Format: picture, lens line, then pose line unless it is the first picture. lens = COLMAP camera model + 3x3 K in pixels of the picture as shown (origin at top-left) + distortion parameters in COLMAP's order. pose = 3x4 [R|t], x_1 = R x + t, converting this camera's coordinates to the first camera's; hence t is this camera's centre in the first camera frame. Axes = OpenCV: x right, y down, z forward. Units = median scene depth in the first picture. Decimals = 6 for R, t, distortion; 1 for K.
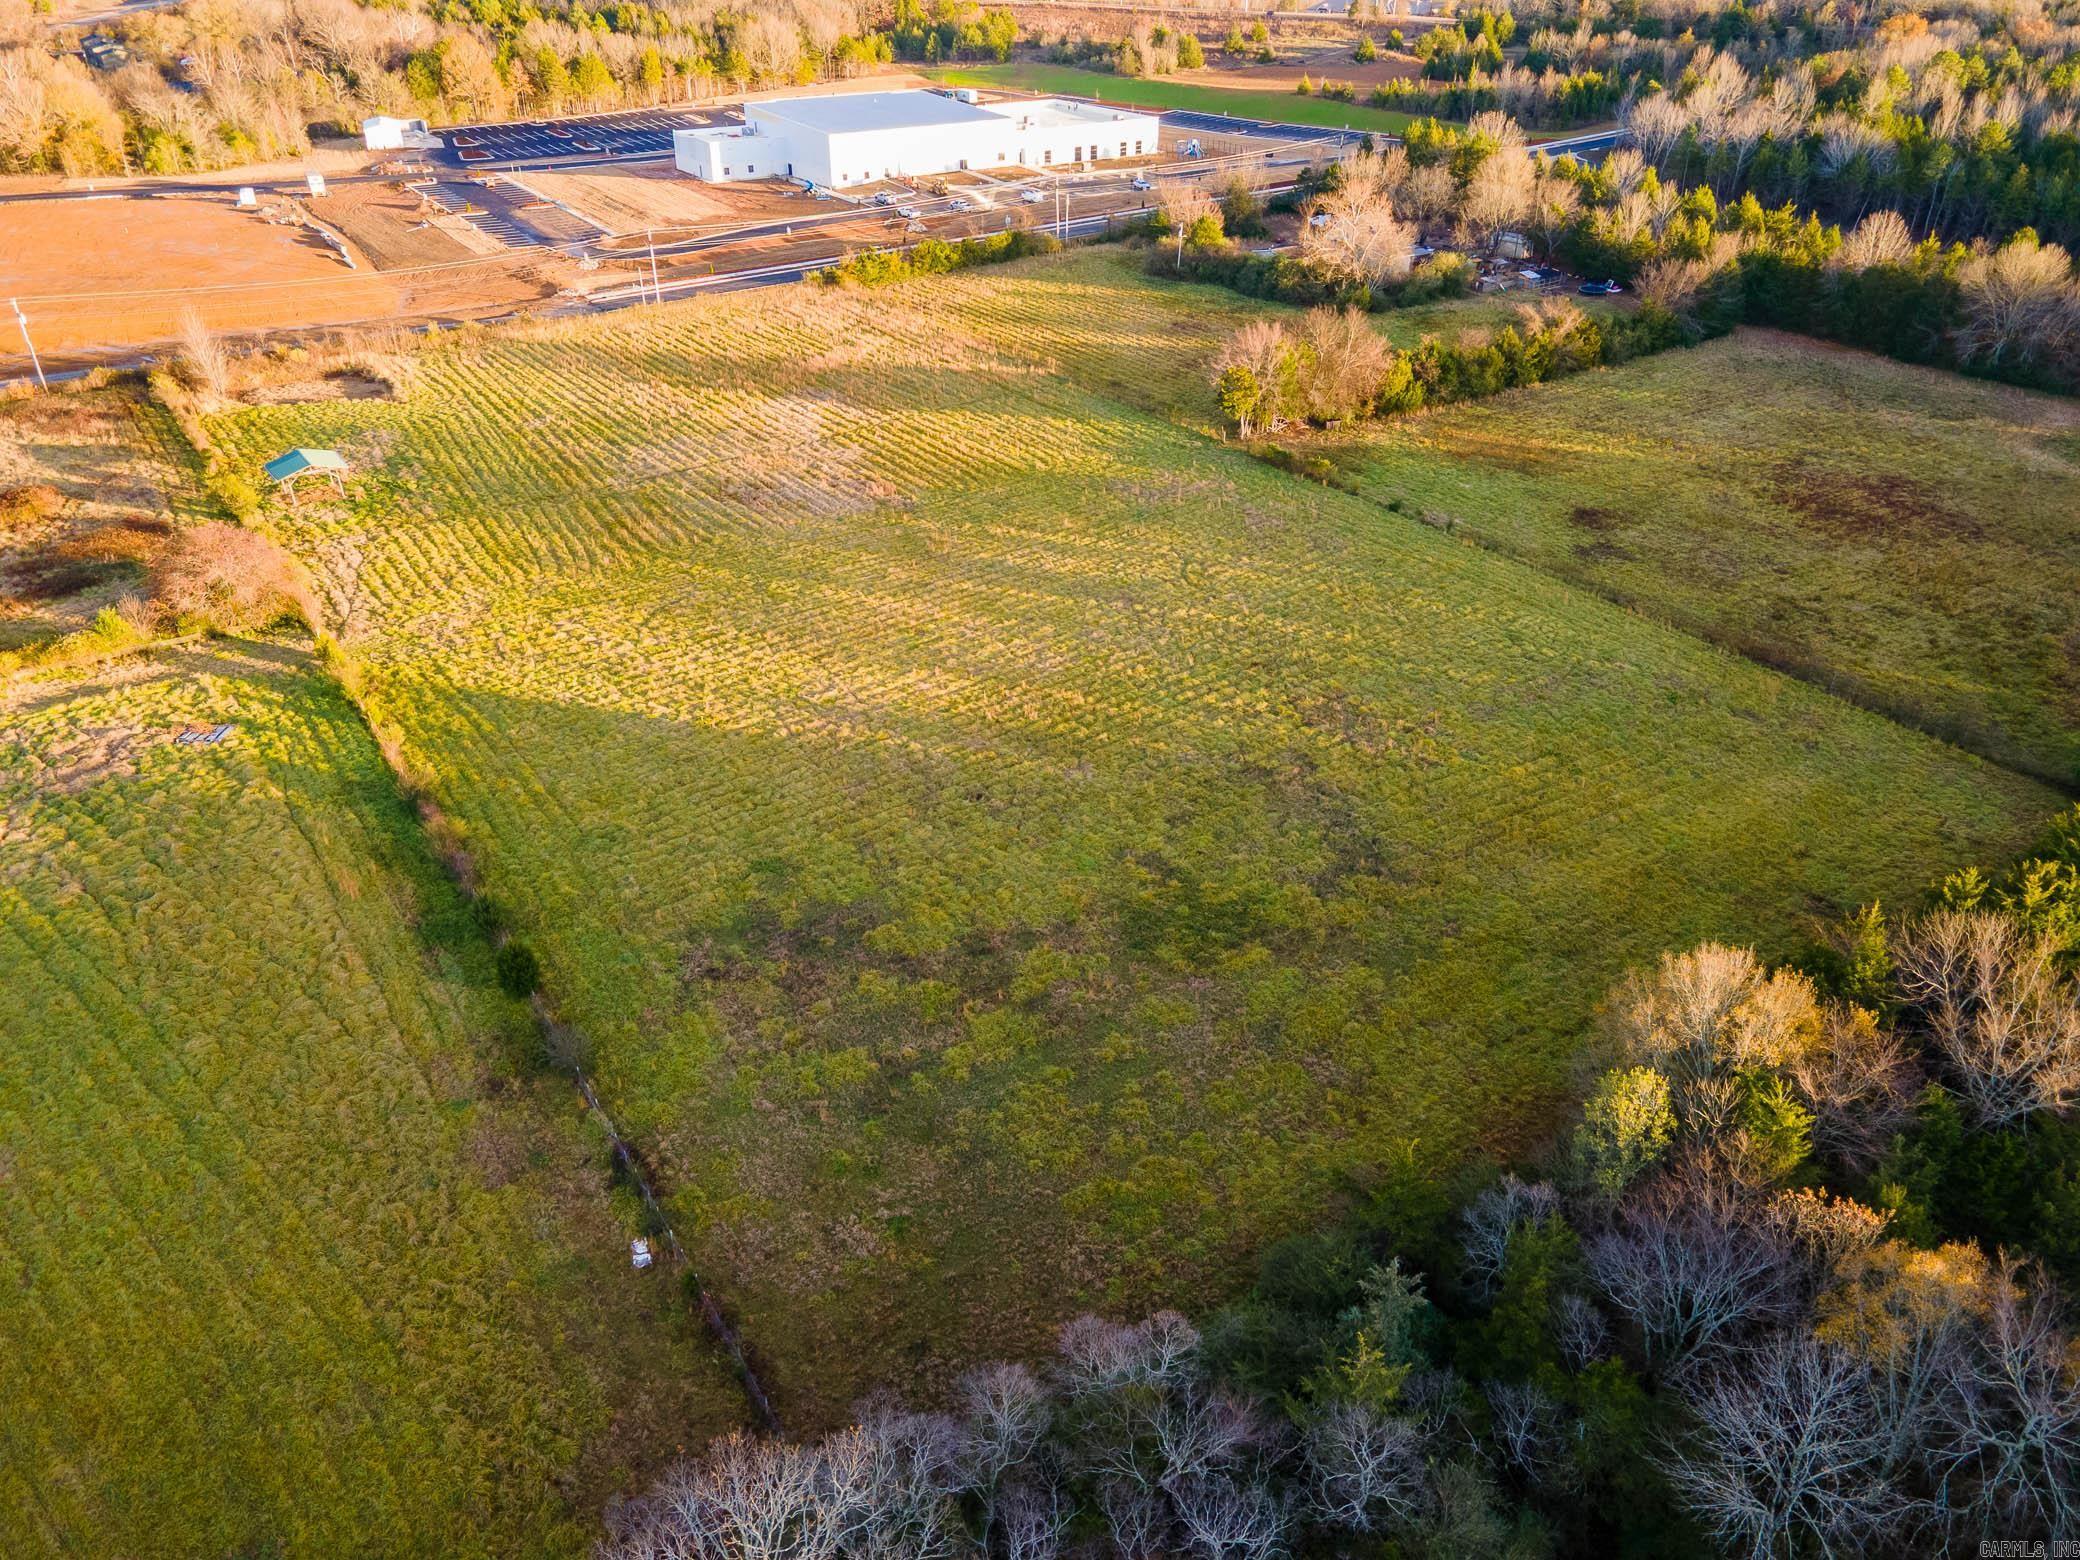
lens RADIAL K [[1515.5, 0, 1028.7], [0, 1515.5, 760.4], [0, 0, 1]] dist [0.039029, 0.019519]
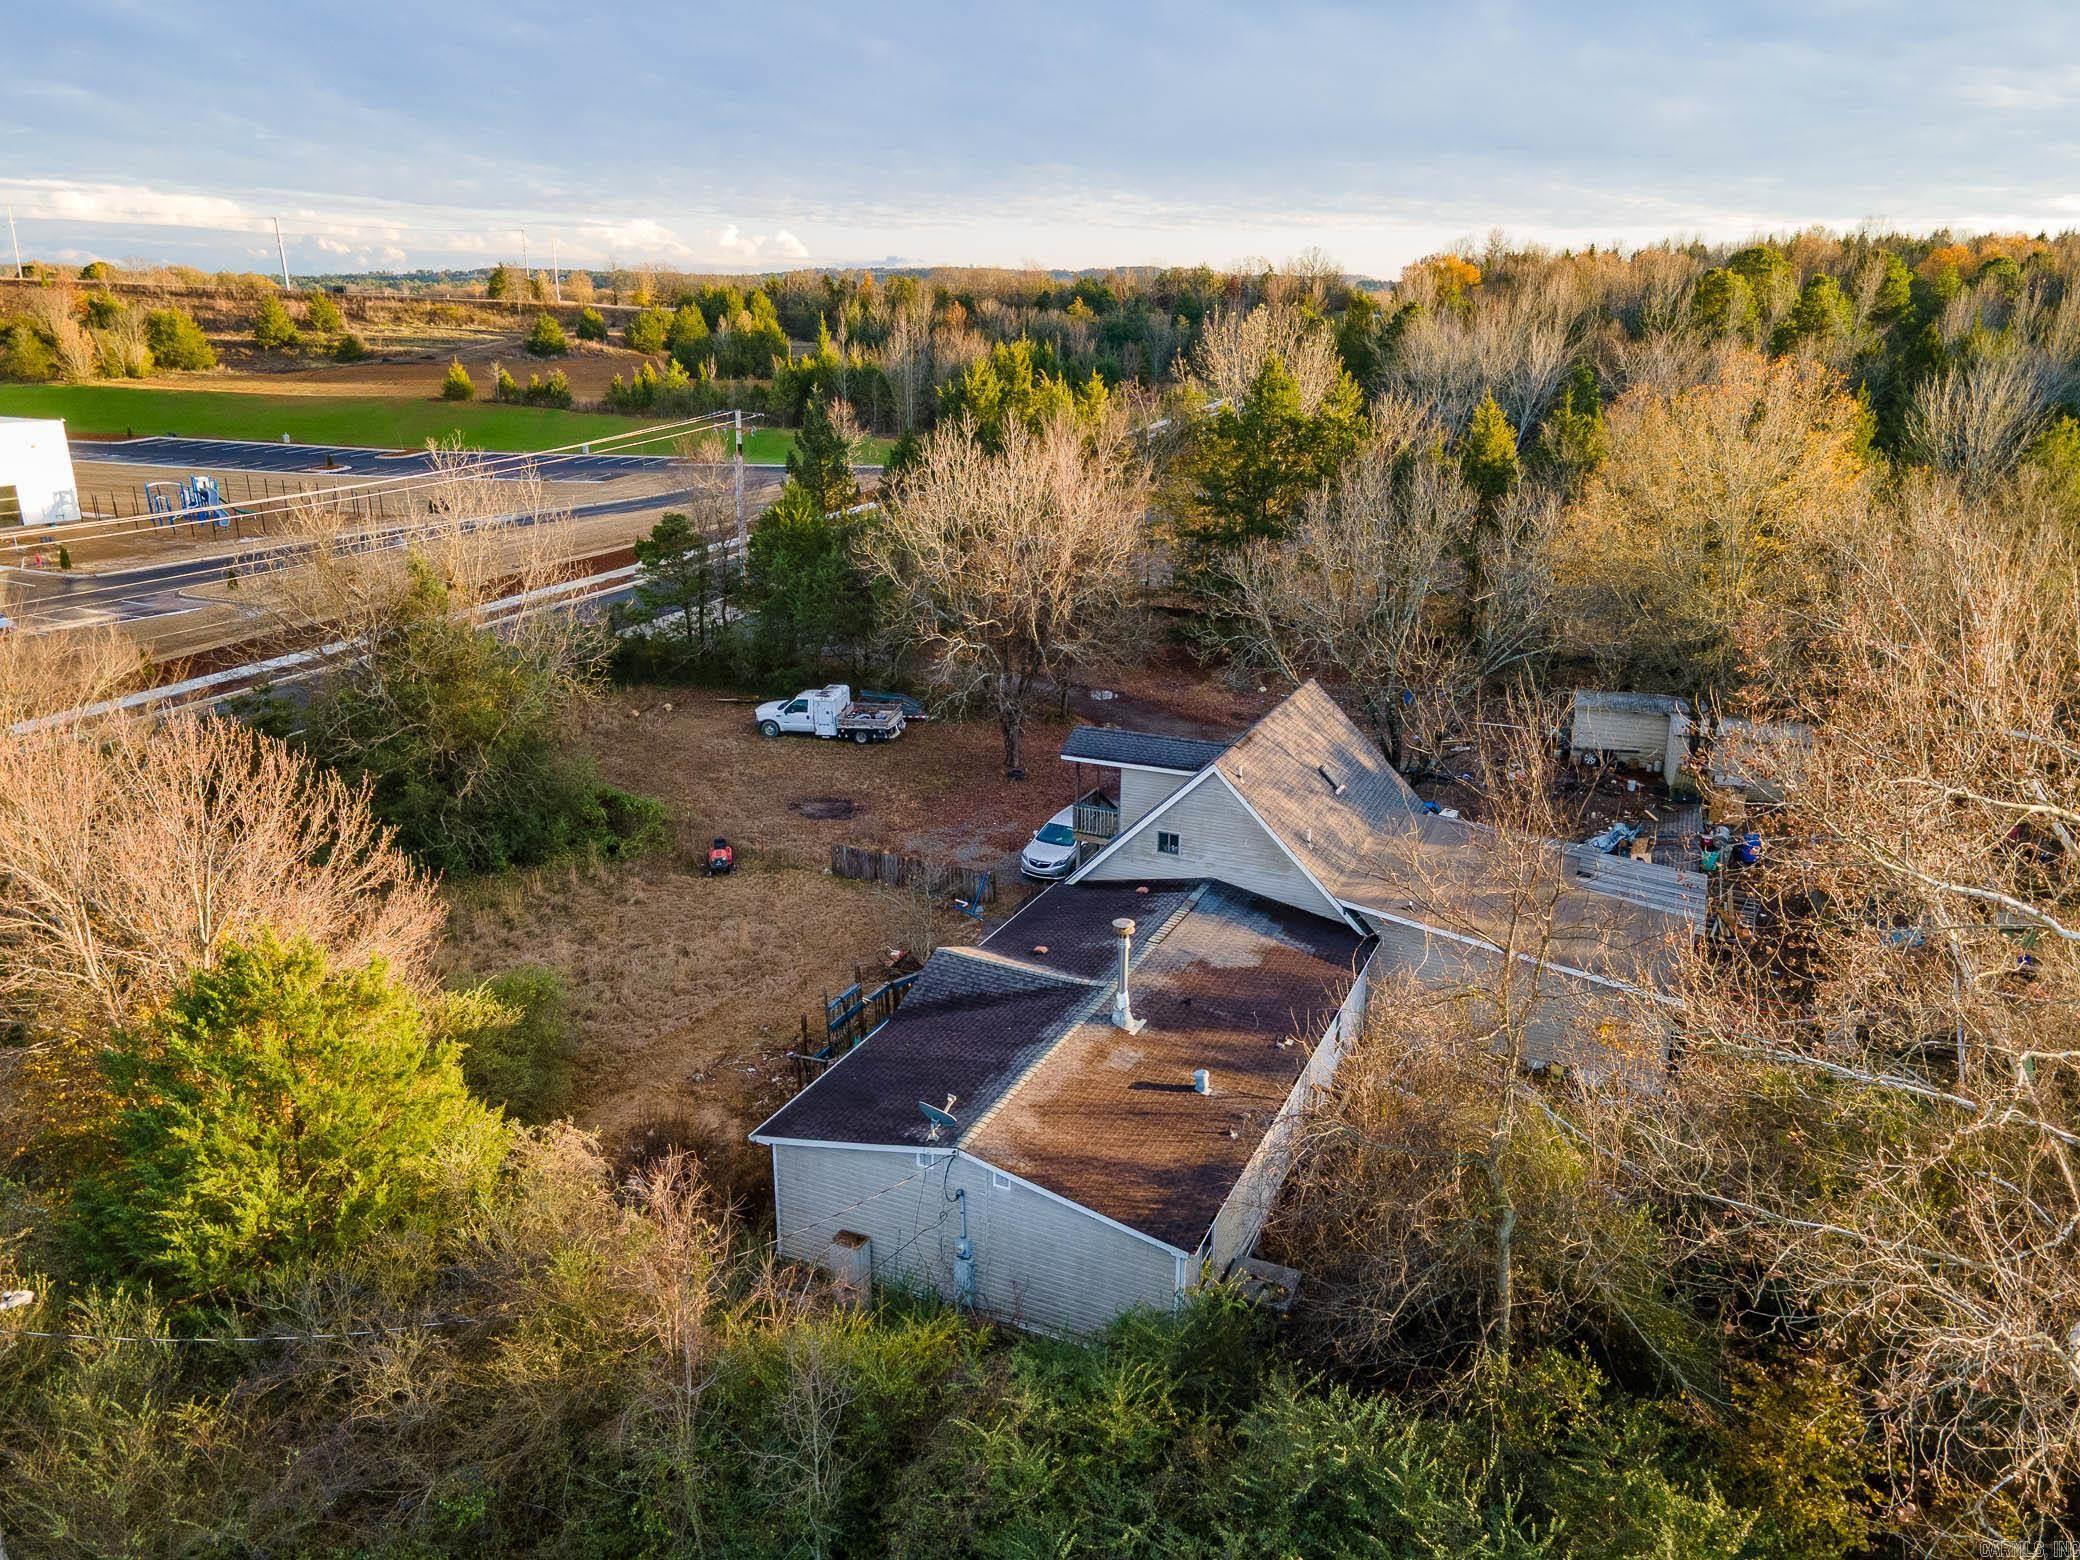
lens RADIAL K [[1515.5, 0, 1042.2], [0, 1515.5, 780.6], [0, 0, 1]] dist [0.039029, 0.019519]
pose [[0.840855, -0.157112, 0.517957, 0.108606], [0.263296, 0.954821, -0.137810, -0.339919], [-0.472905, 0.252254, 0.844233, 0.886055]]
